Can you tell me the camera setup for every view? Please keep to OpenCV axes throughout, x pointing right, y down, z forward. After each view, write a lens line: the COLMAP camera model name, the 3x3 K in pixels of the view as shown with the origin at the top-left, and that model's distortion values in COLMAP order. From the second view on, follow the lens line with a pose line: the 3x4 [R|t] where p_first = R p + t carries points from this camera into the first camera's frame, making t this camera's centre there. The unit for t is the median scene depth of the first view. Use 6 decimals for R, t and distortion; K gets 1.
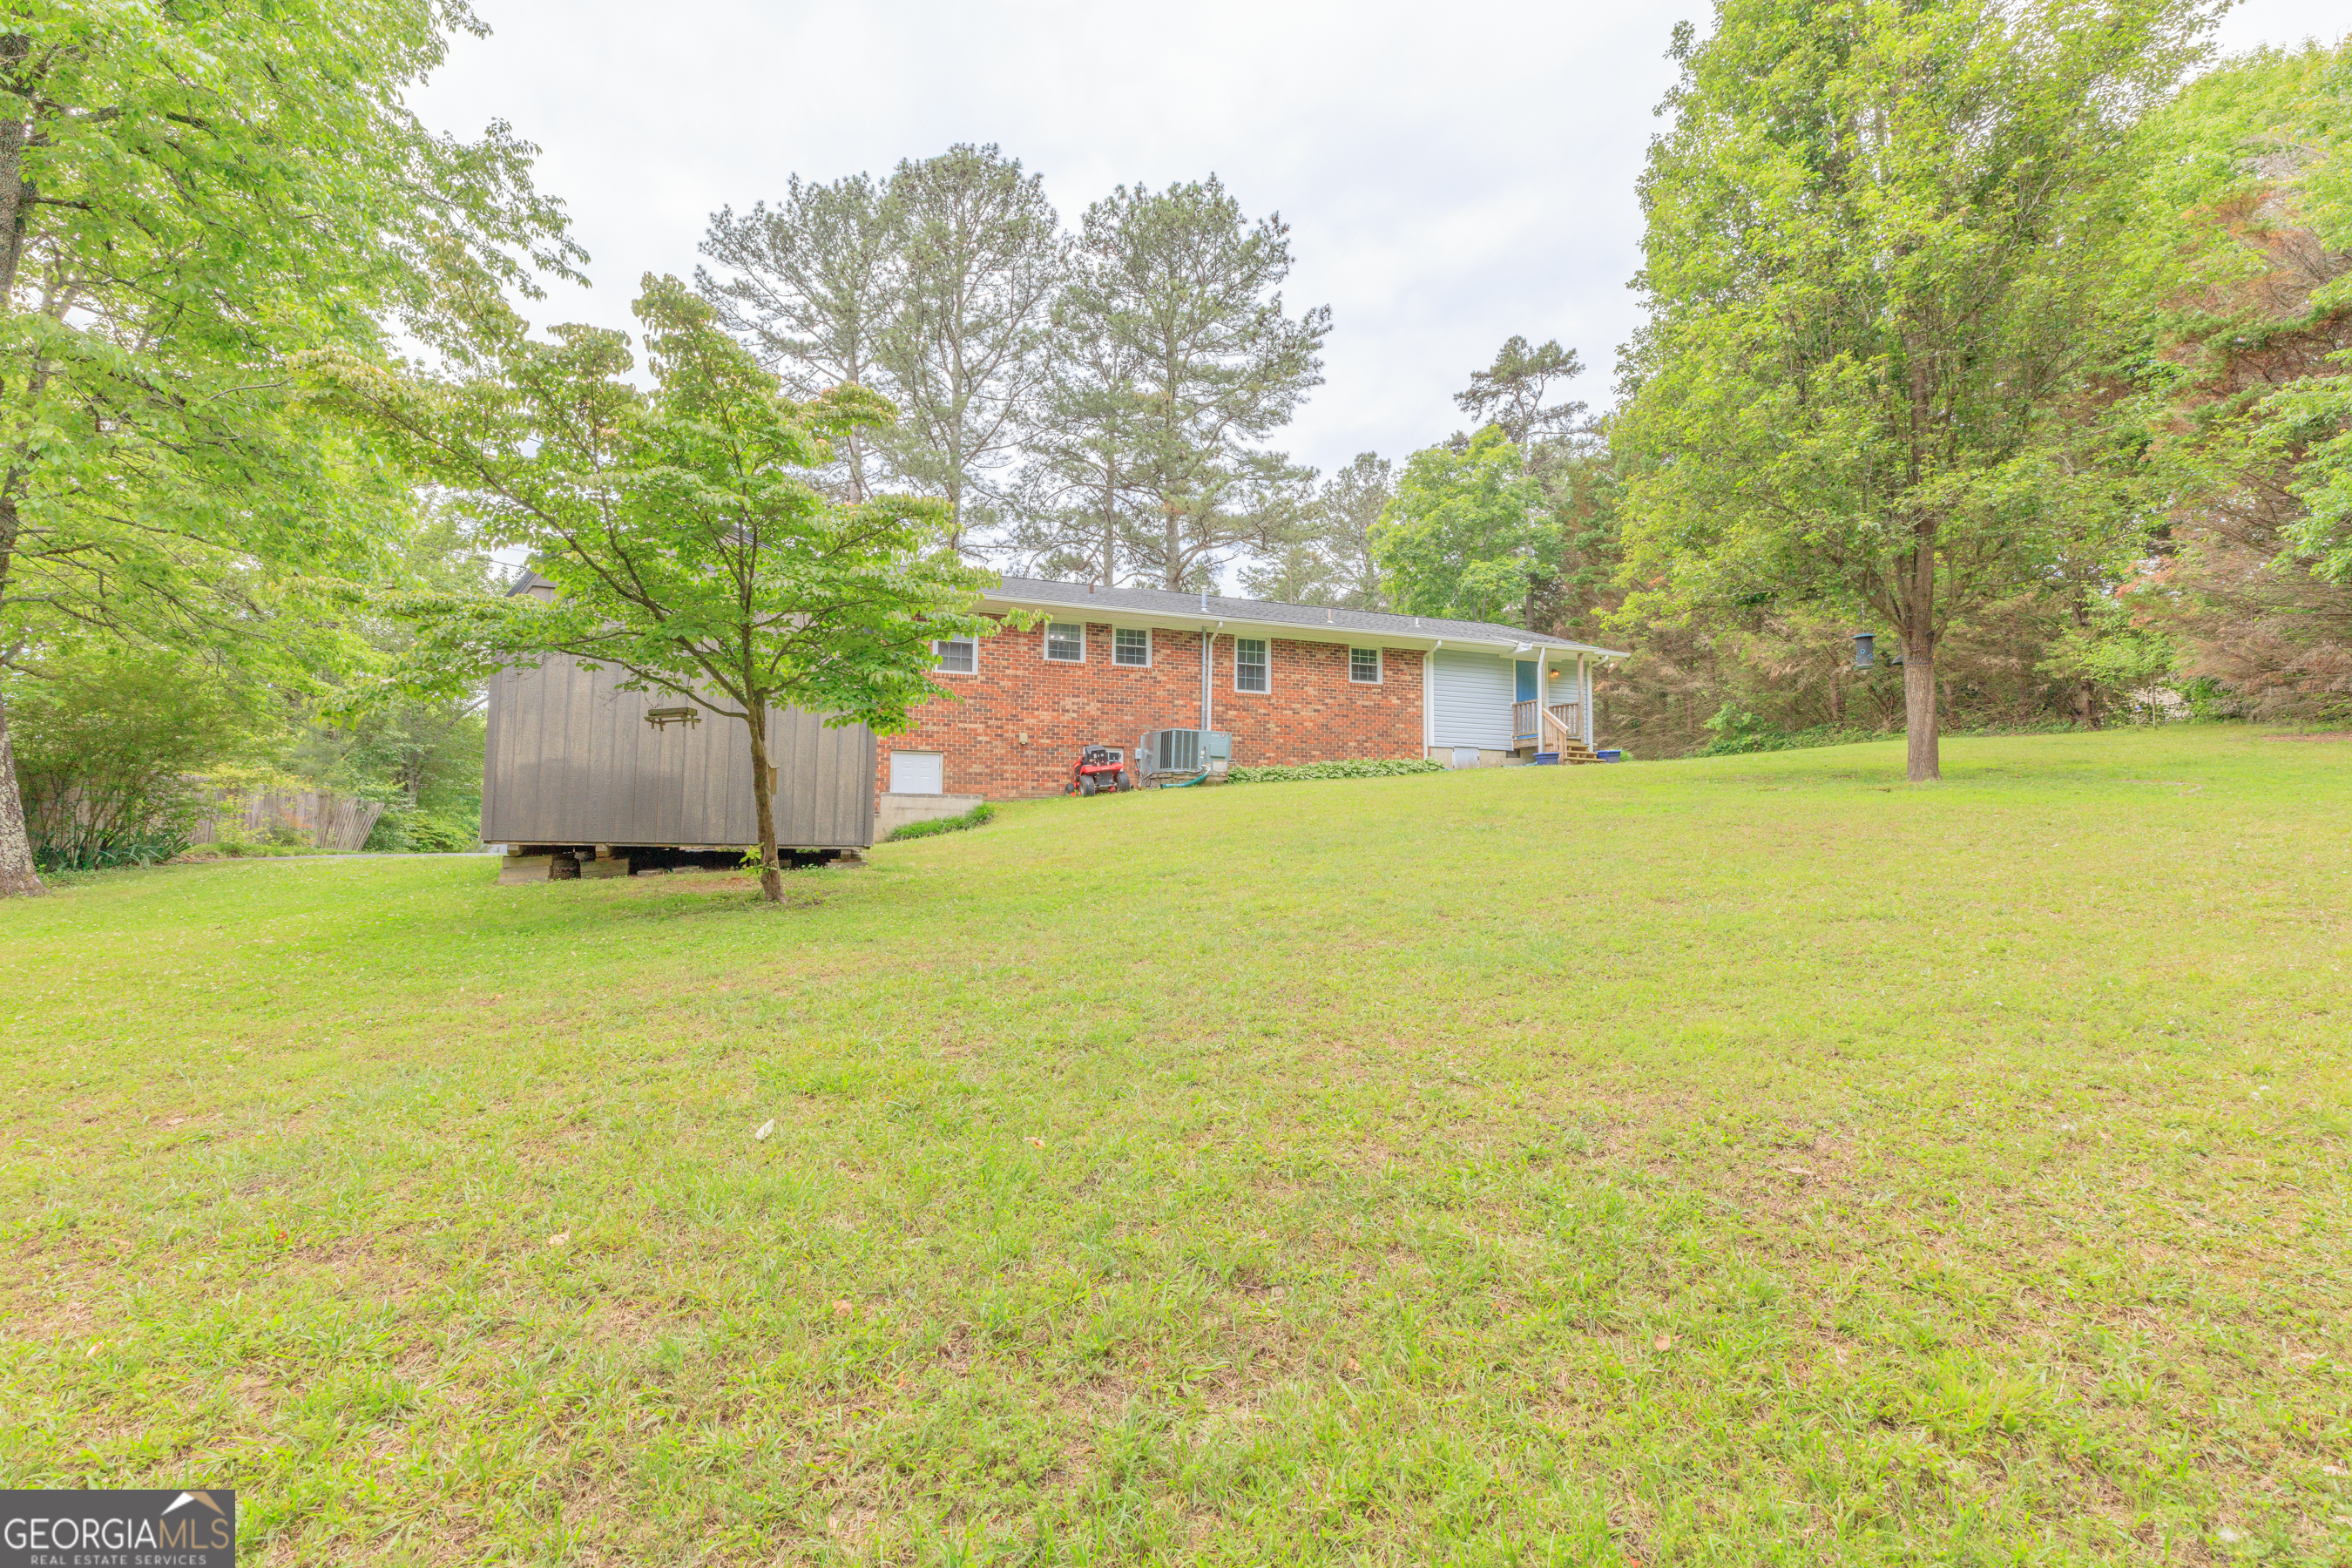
lens RADIAL K [[1051.9, 0, 1172.6], [0, 1051.9, 771.0], [0, 0, 1]] dist [0.000604, 0.000074]
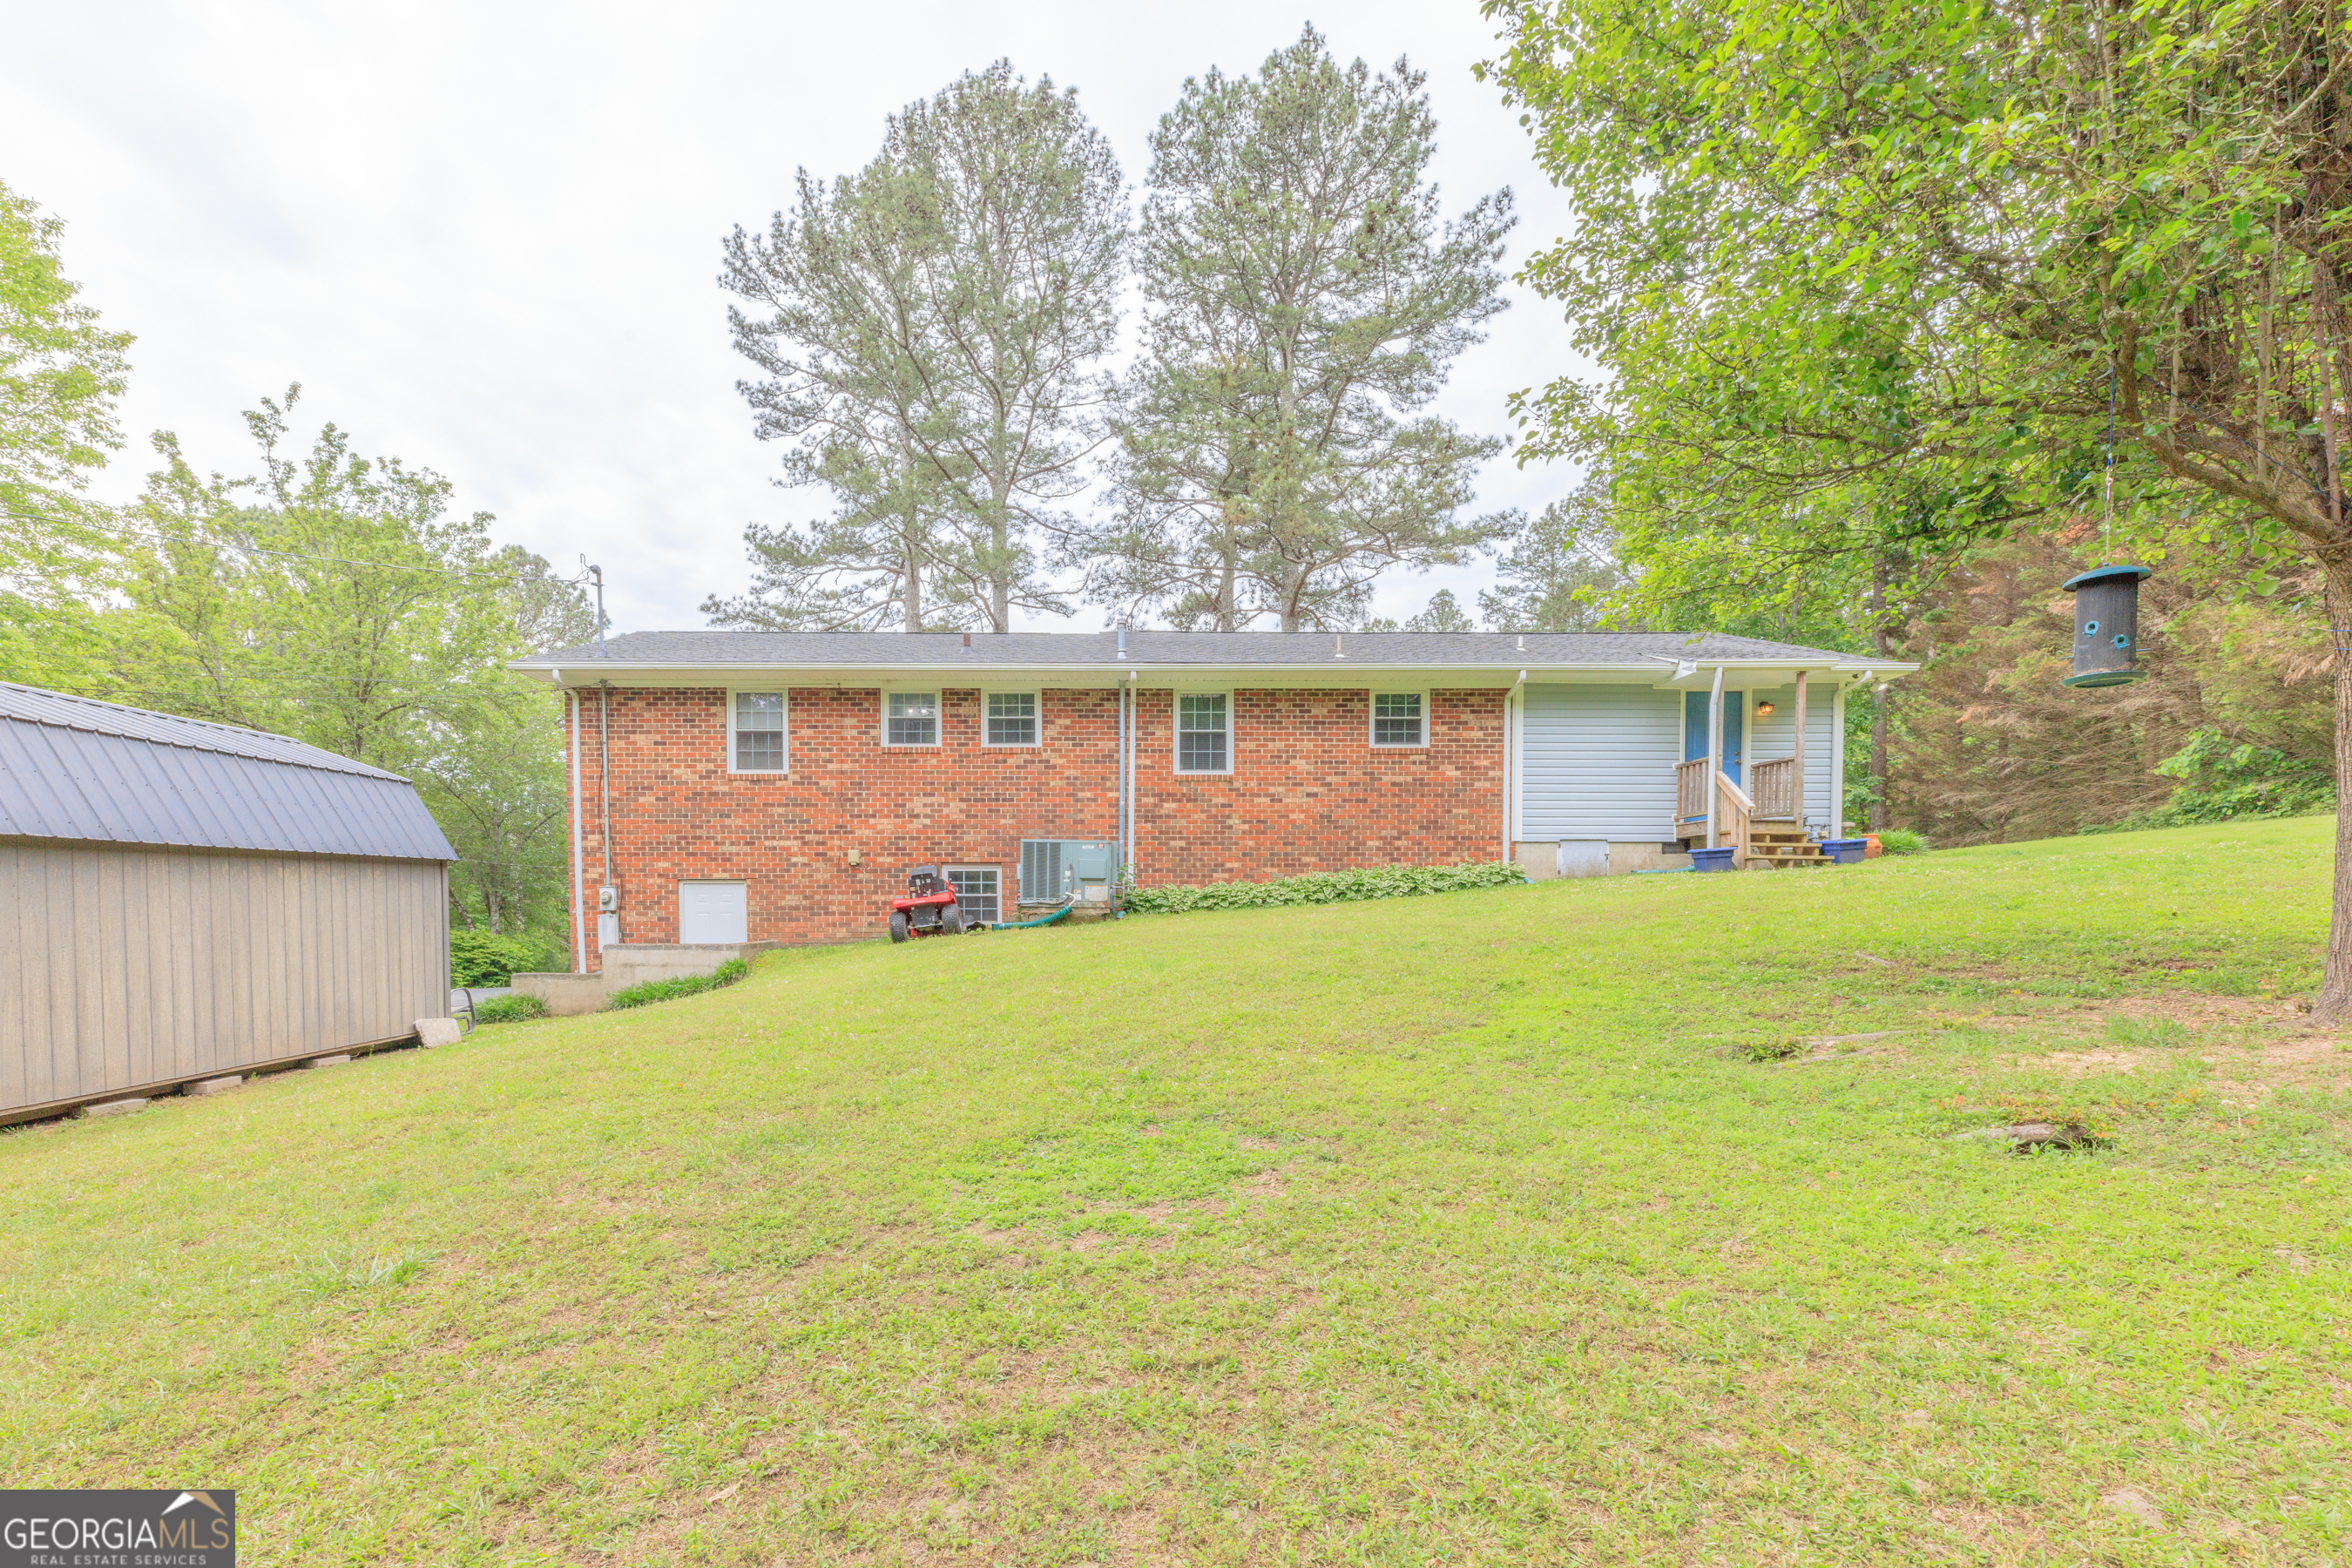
lens RADIAL K [[1056.8, 0, 1176.7], [0, 1056.8, 929.5], [0, 0, 1]] dist [0.002604, 0.000398]
pose [[0.935426, 0.001830, -0.353518, 0.291886], [0.030852, 0.995749, 0.086789, -0.033610], [0.352174, -0.092092, 0.931393, 0.346370]]
